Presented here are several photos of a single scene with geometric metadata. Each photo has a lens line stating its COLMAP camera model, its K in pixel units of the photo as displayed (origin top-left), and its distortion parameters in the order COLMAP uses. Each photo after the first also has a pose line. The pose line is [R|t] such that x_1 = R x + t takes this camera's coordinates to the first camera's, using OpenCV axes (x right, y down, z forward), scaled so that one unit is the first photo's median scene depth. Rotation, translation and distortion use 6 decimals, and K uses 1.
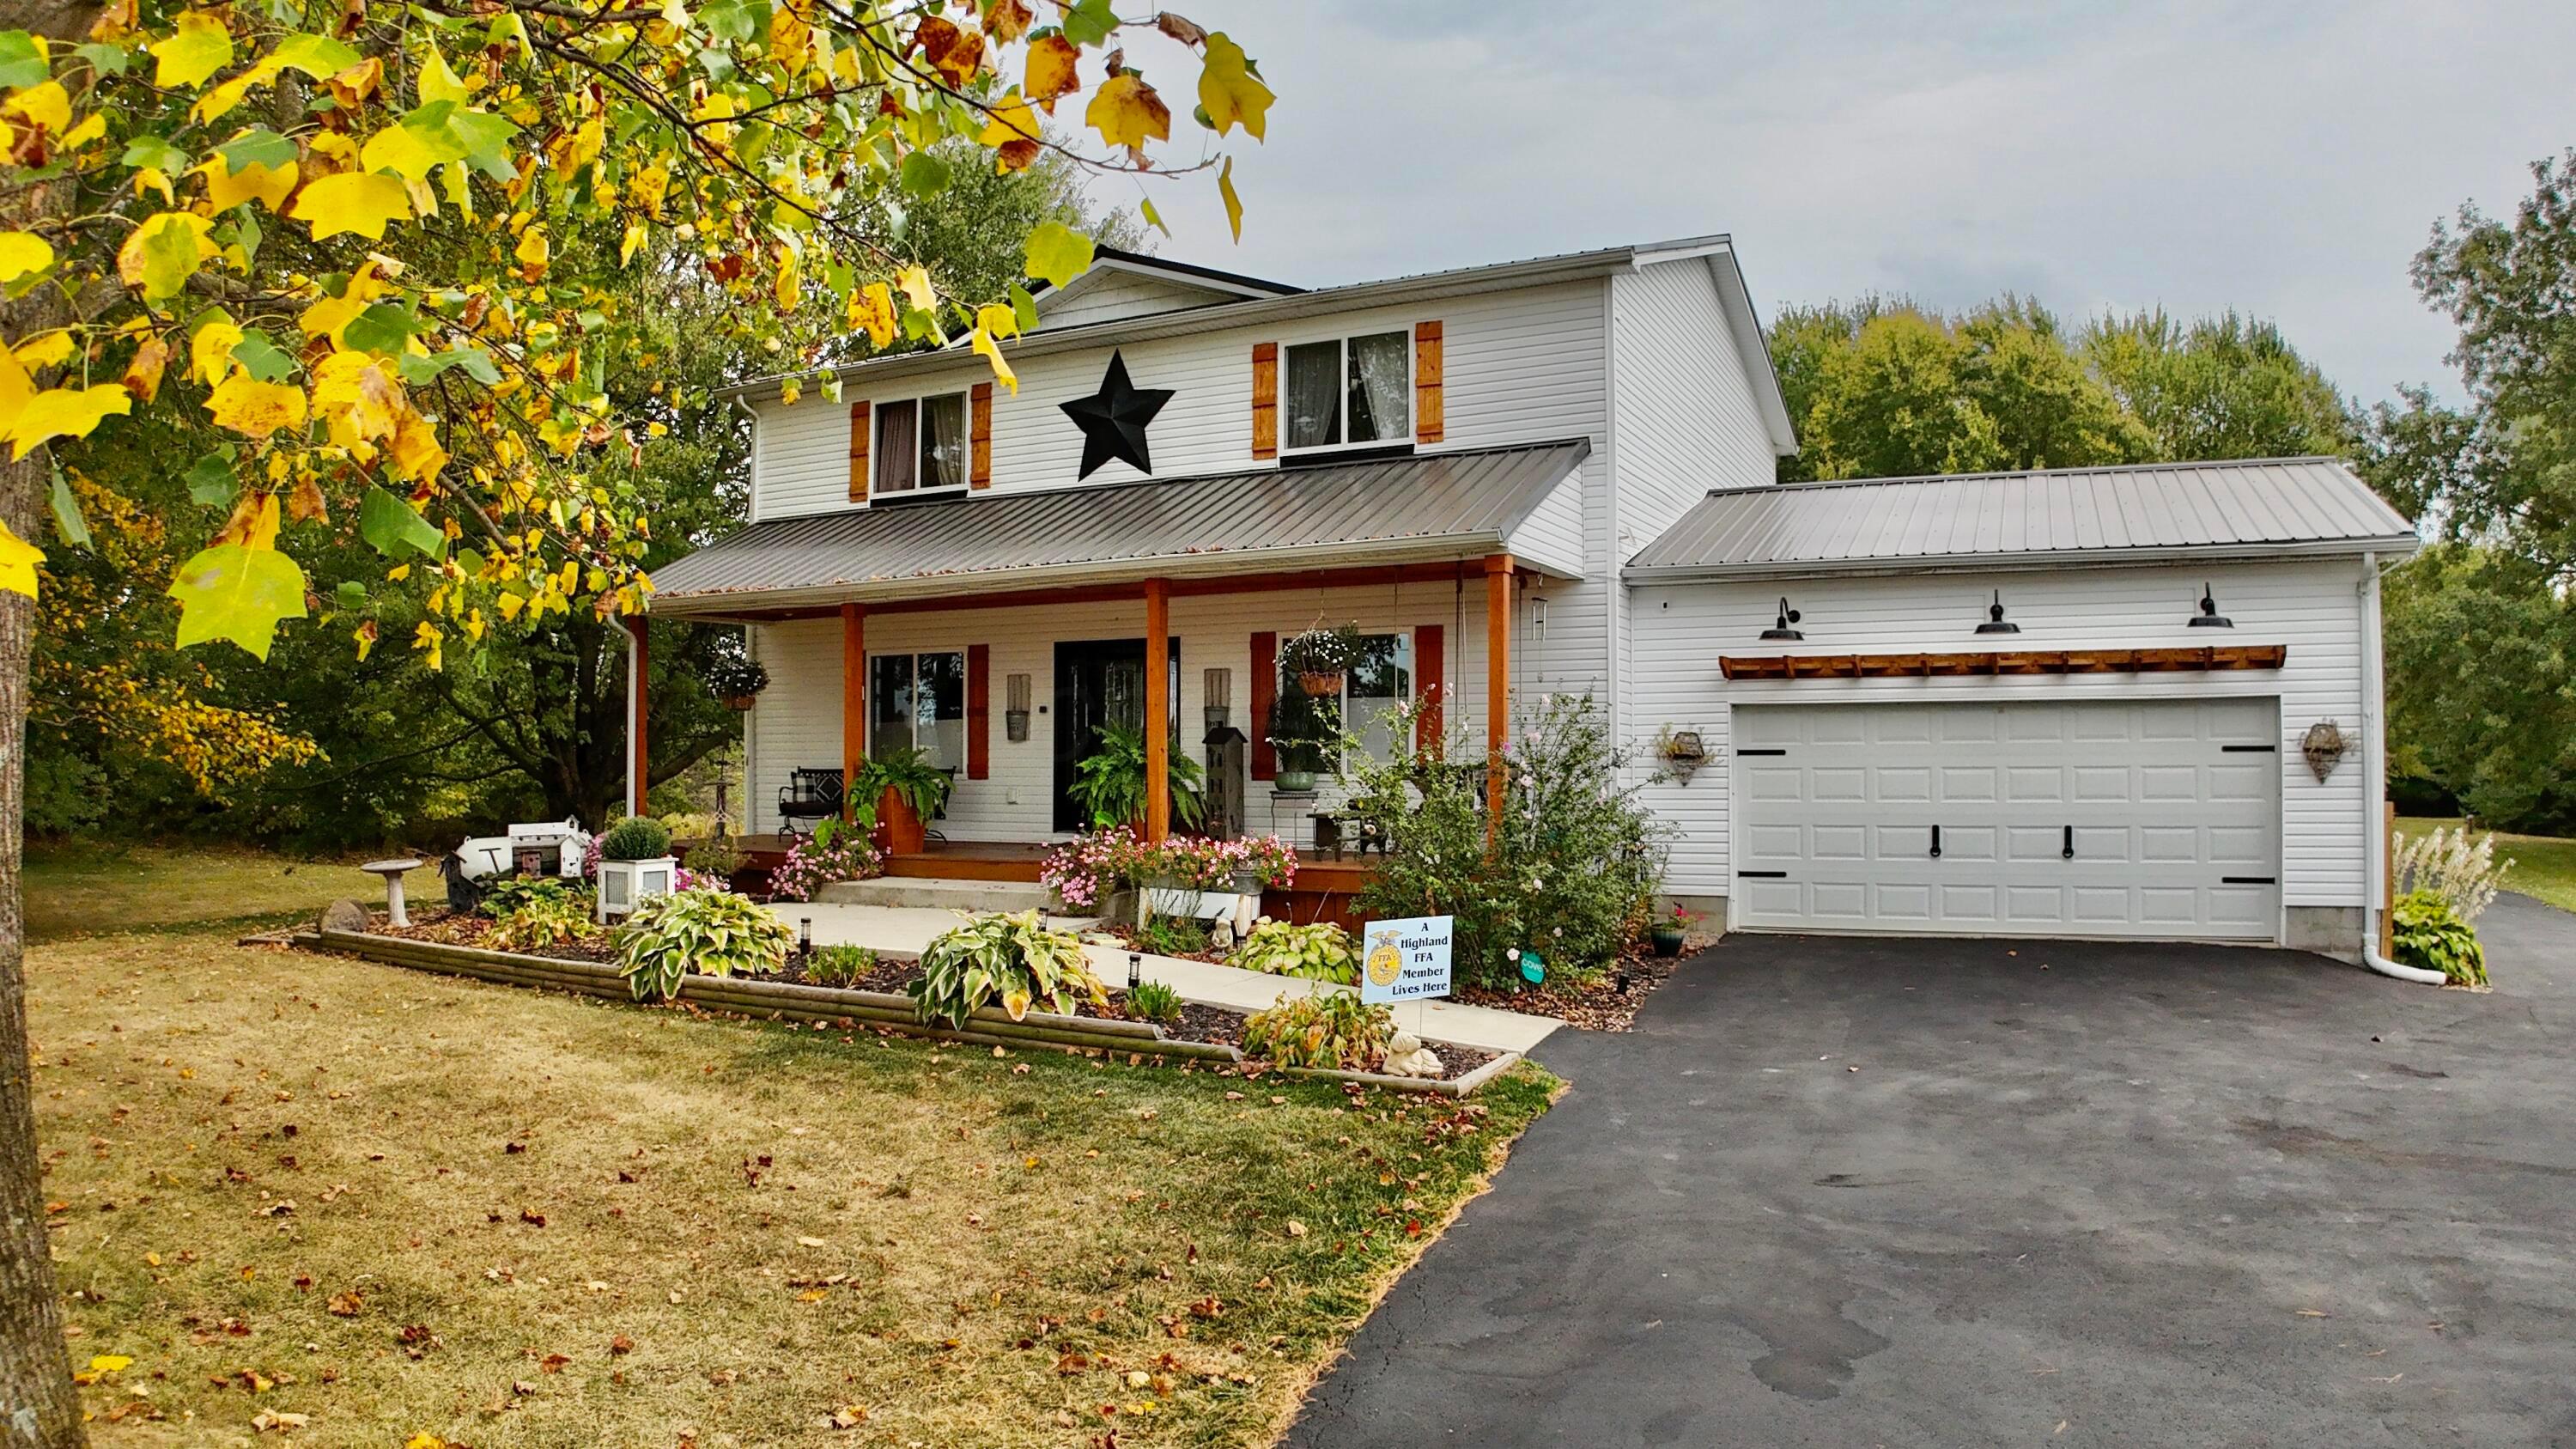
lens RADIAL K [[1575.6, 0, 1355.9], [0, 1575.6, 727.1], [0, 0, 1]] dist [-0.165412, 0.002754]
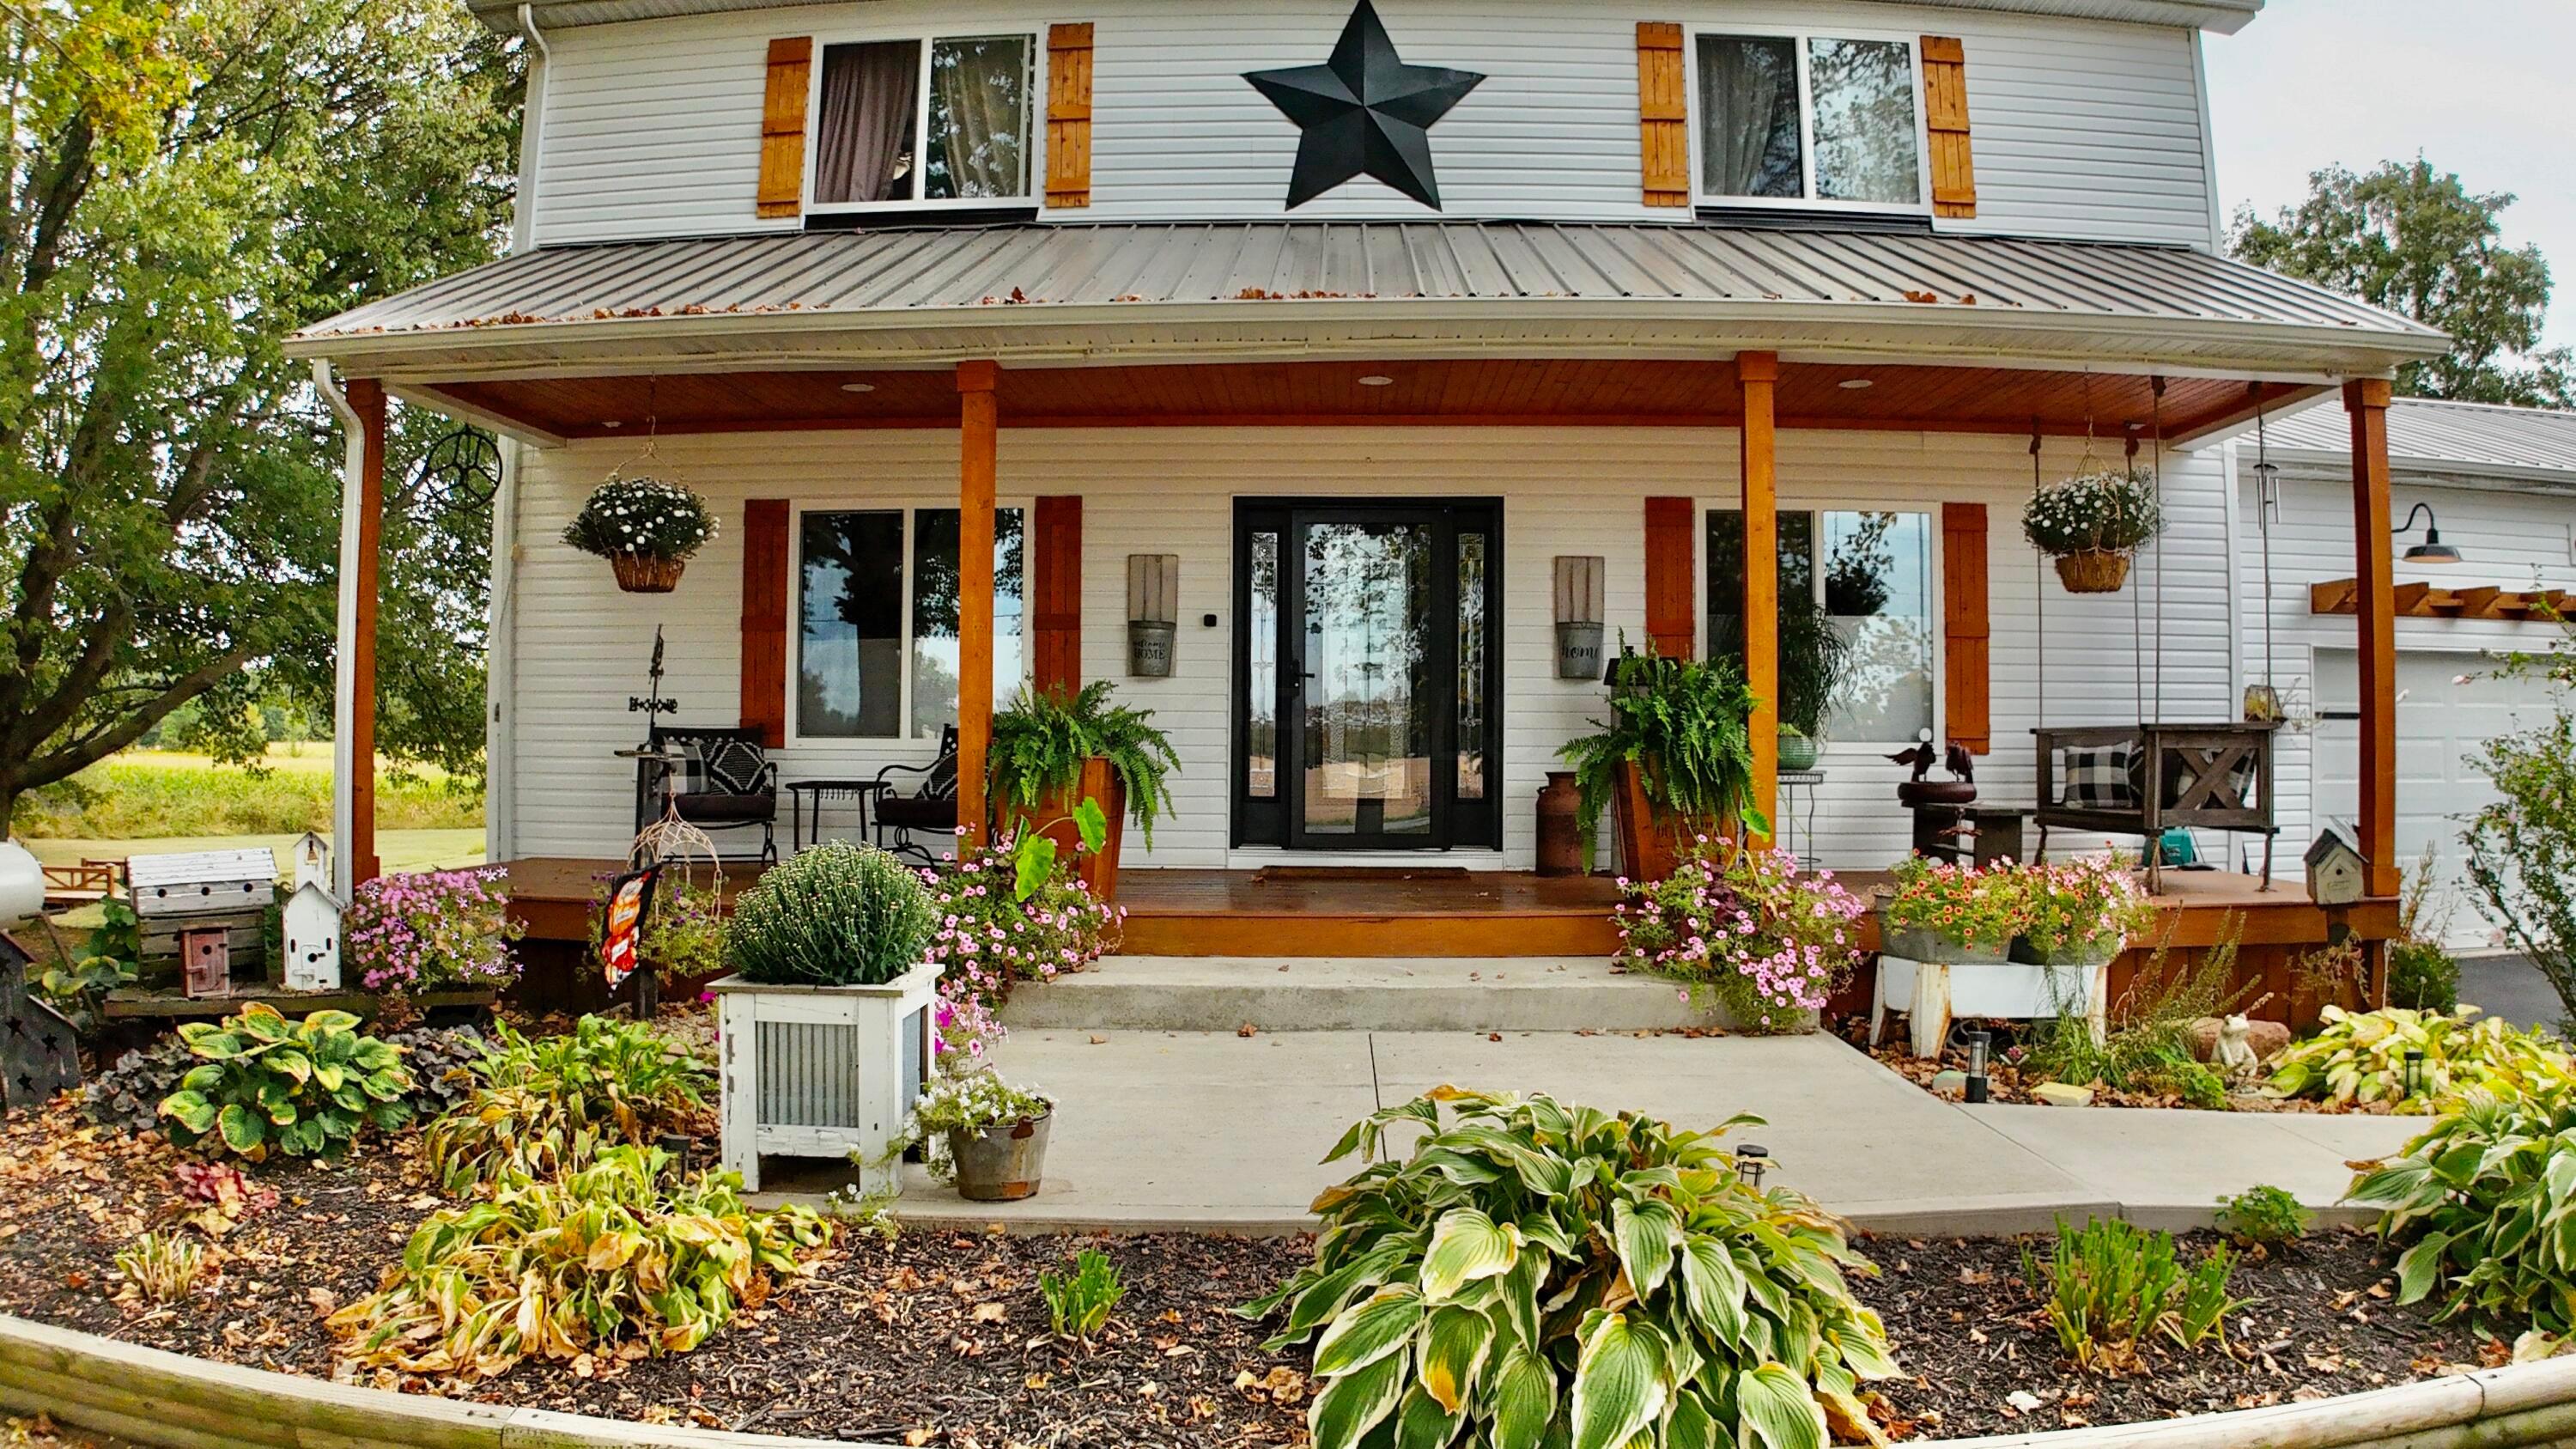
lens RADIAL K [[1573.2, 0, 1288.0], [0, 1573.2, 724.5], [0, 0, 1]] dist [-0.183018, 0.019472]
pose [[0.922721, 0.014074, 0.385211, -0.426905], [-0.015942, 0.999872, 0.001655, 0.026108], [-0.385138, -0.007668, 0.922827, 0.549807]]
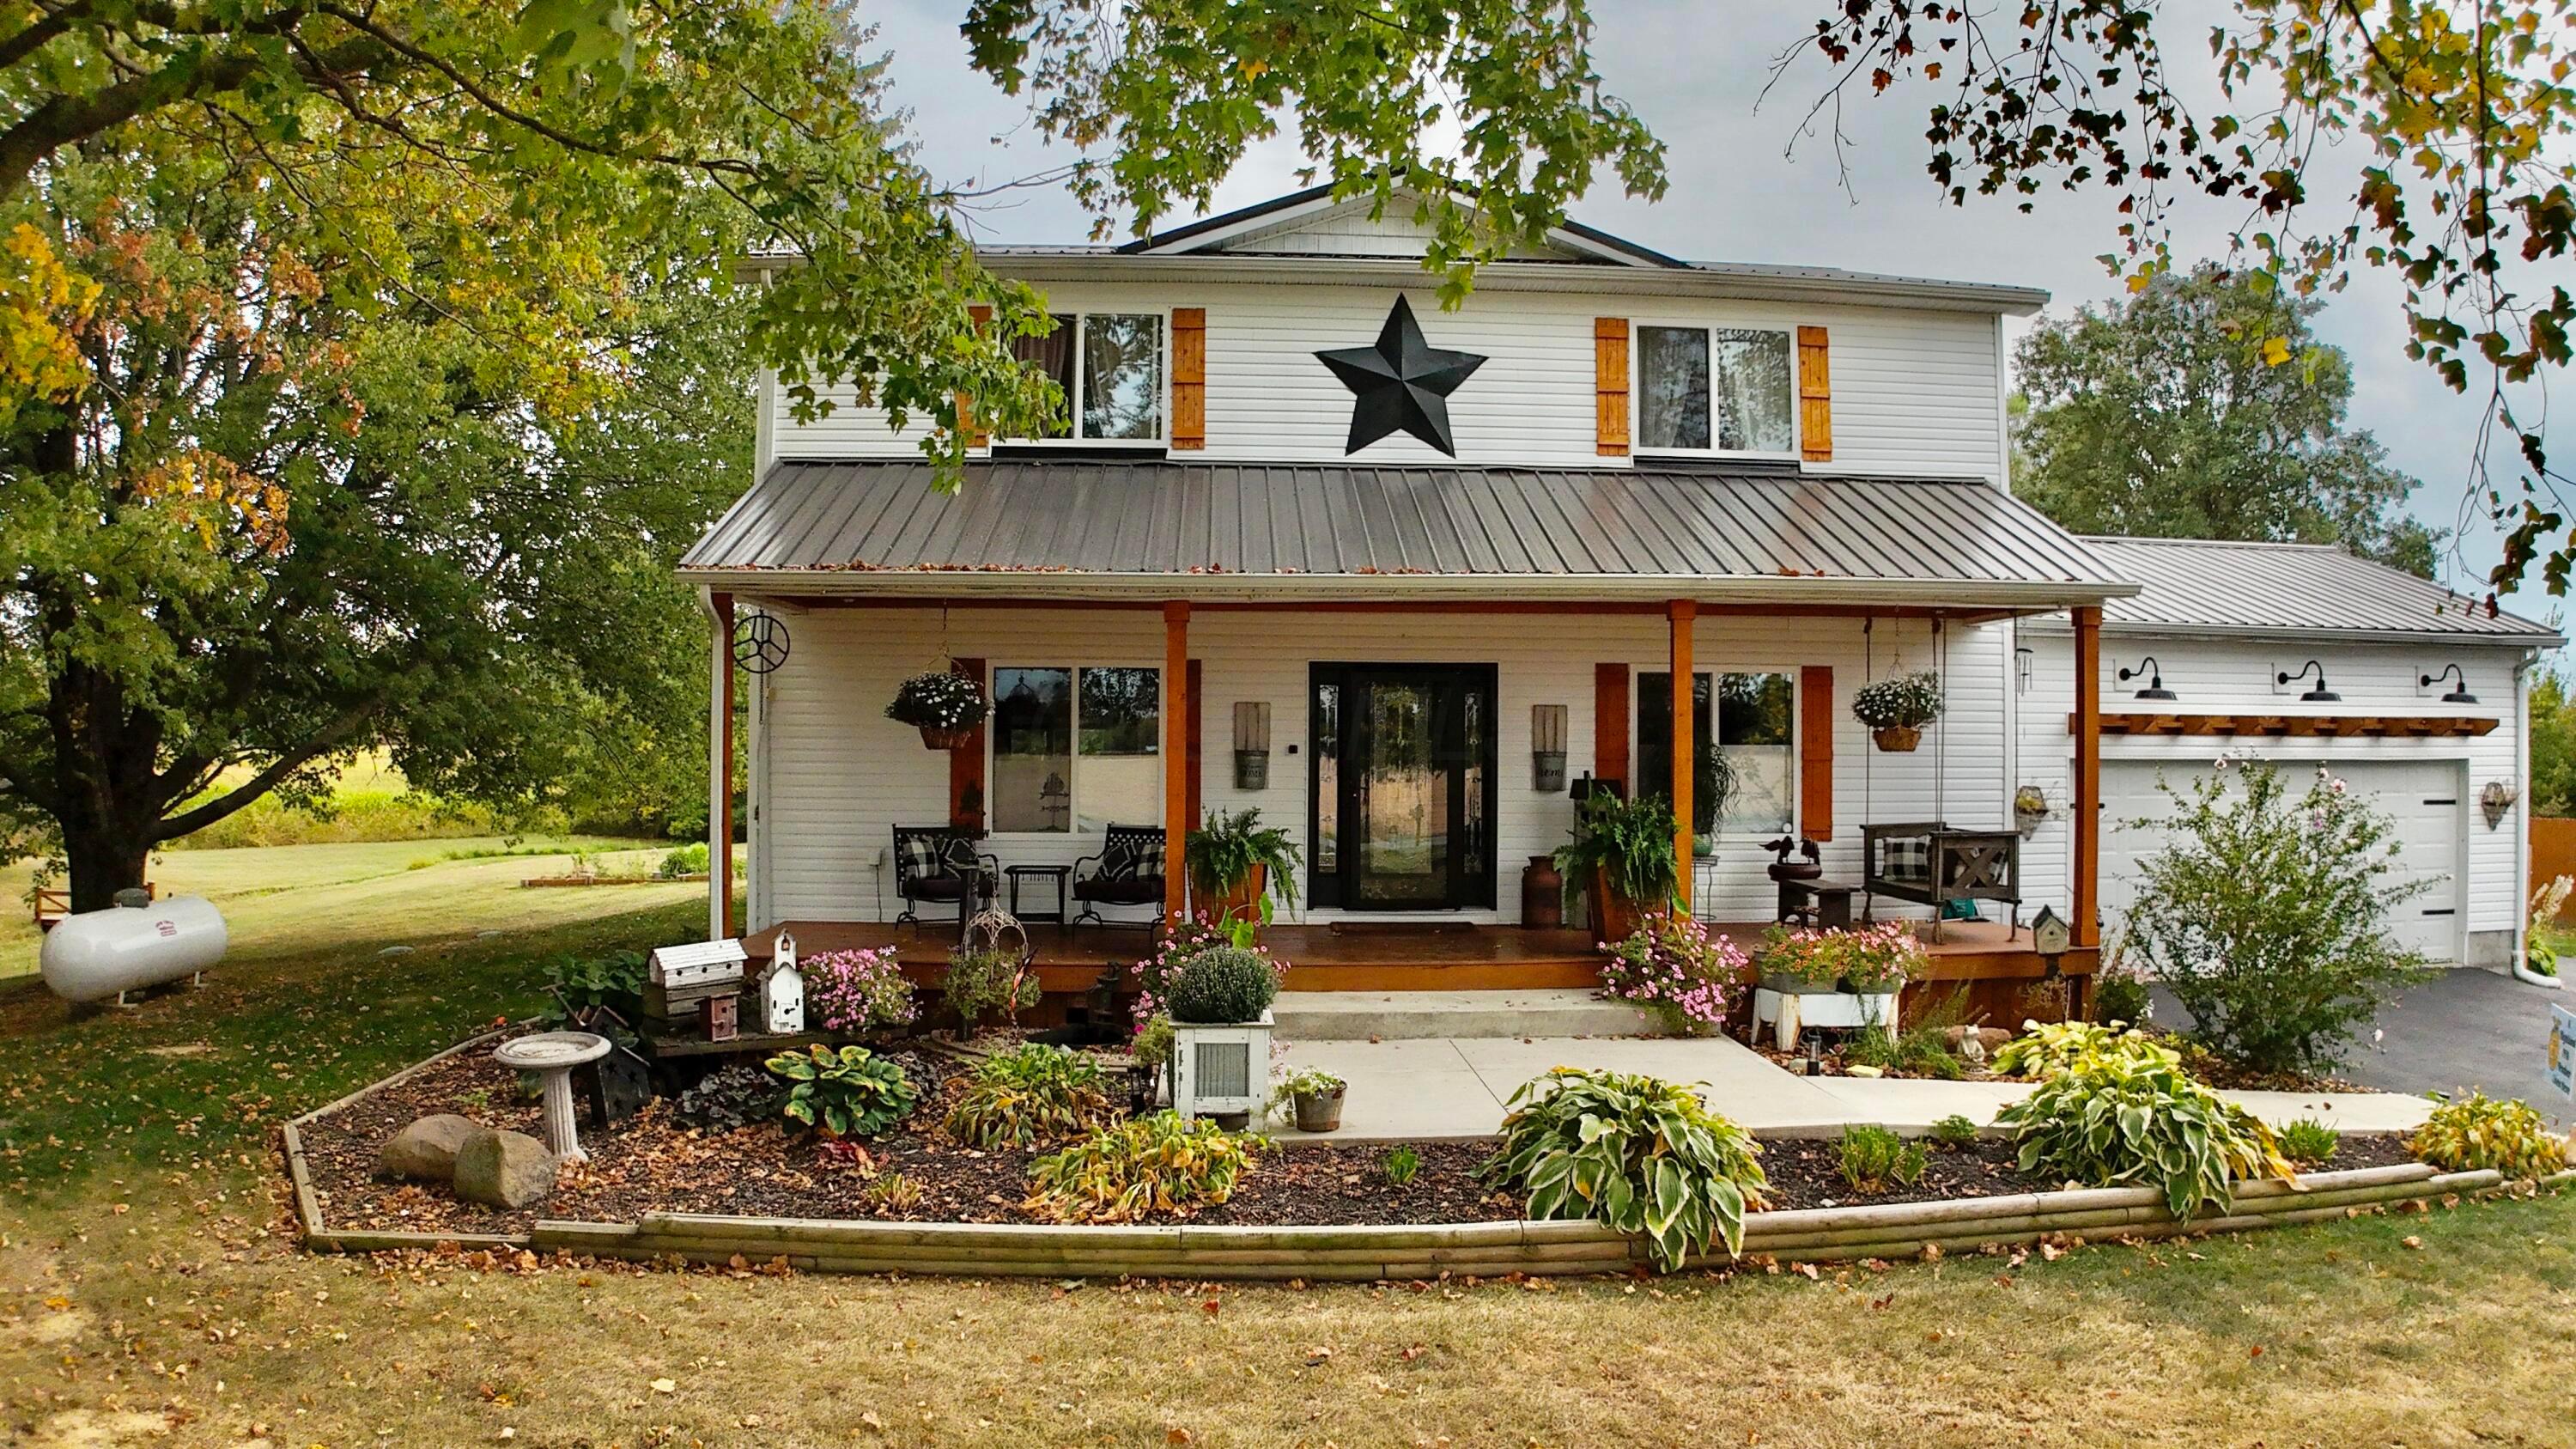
lens RADIAL K [[1573.2, 0, 1288.0], [0, 1573.2, 724.5], [0, 0, 1]] dist [-0.183018, 0.019472]
pose [[0.889173, 0.016061, 0.457289, -0.616301], [-0.018056, 0.999837, -0.000008, -0.026053], [-0.457215, -0.008250, 0.889318, 0.359562]]
